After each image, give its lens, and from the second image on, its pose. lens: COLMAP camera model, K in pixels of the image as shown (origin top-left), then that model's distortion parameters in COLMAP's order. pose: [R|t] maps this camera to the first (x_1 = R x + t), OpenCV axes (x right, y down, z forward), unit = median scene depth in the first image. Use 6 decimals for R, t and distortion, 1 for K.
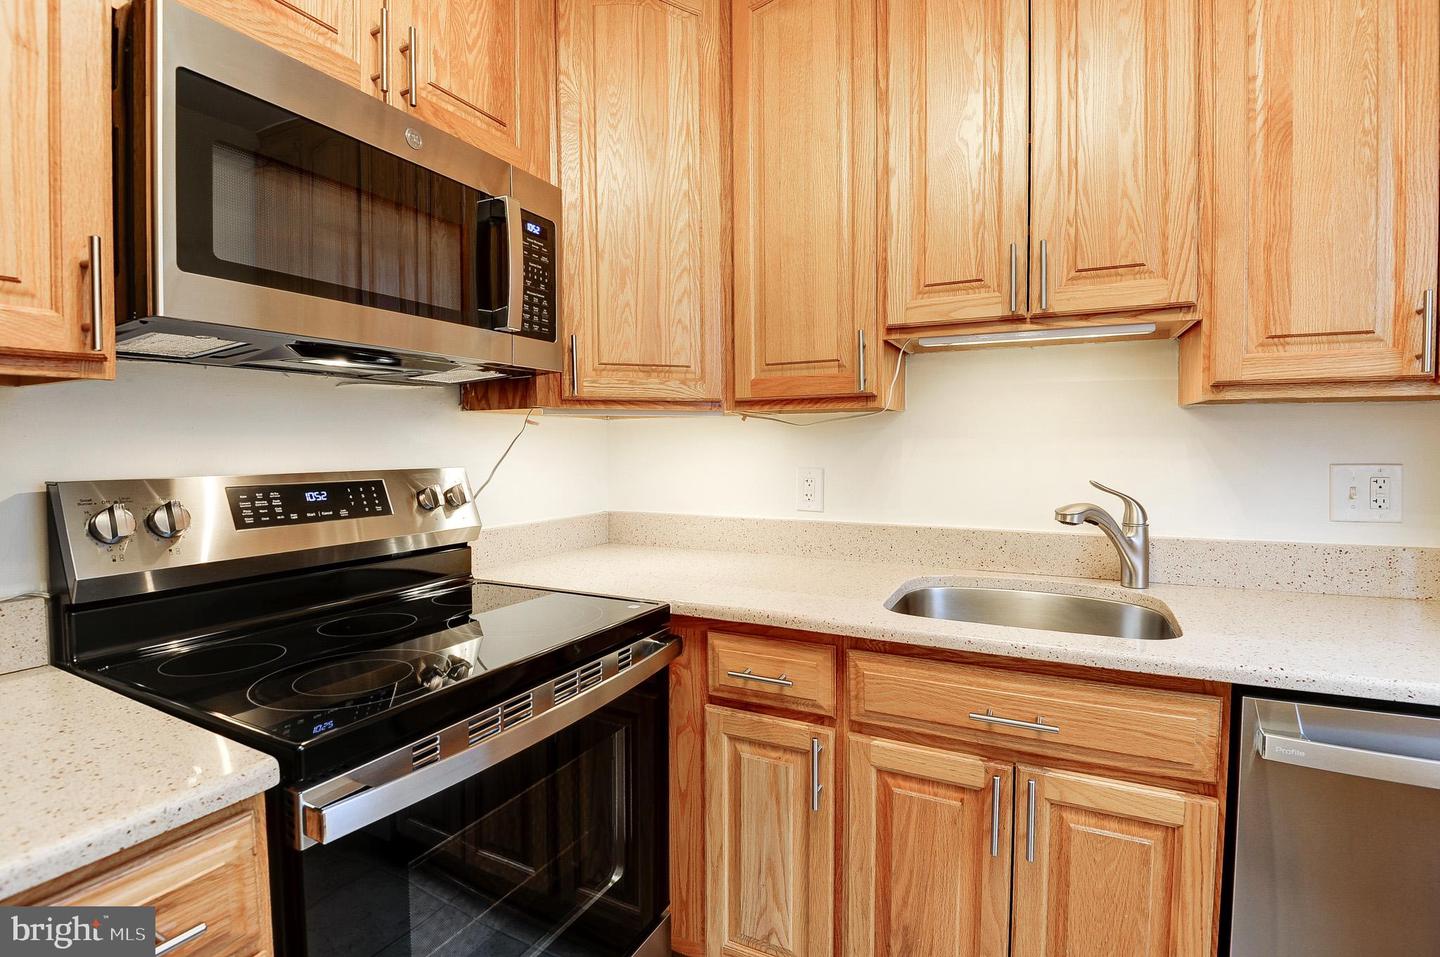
lens RADIAL K [[674.6, 0, 743.0], [0, 674.6, 470.3], [0, 0, 1]] dist [-0.011495, -0.008278]
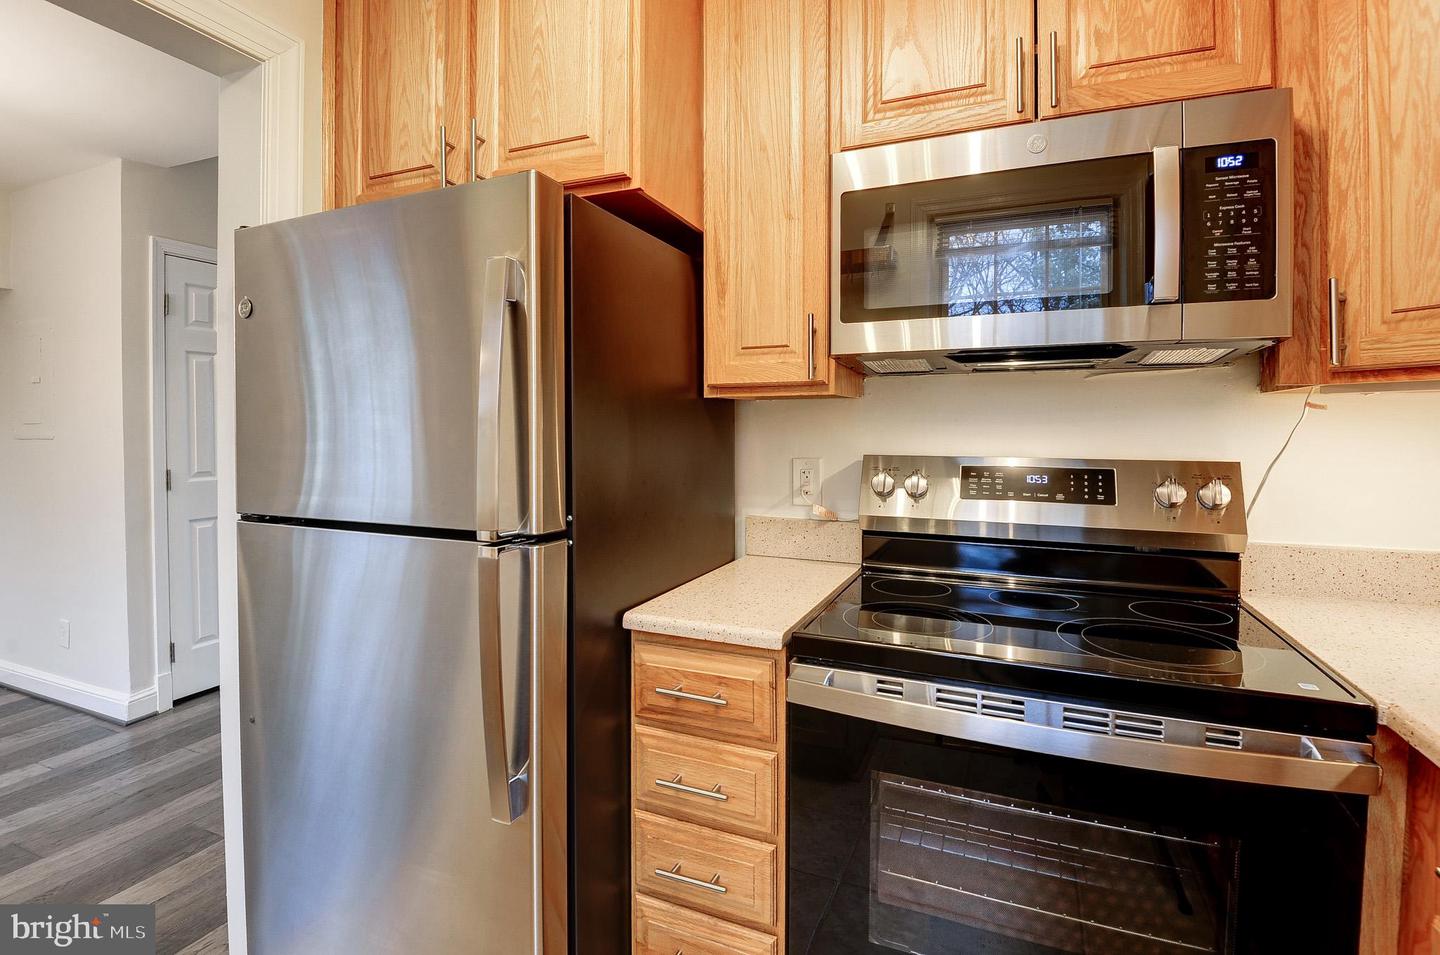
lens RADIAL K [[674.6, 0, 735.6], [0, 674.6, 440.7], [0, 0, 1]] dist [-0.011495, -0.008278]
pose [[0.064961, 0.020007, -0.997687, 0.489203], [-0.042240, 0.998958, 0.017282, -0.025815], [0.996993, 0.041020, 0.065738, 0.437287]]
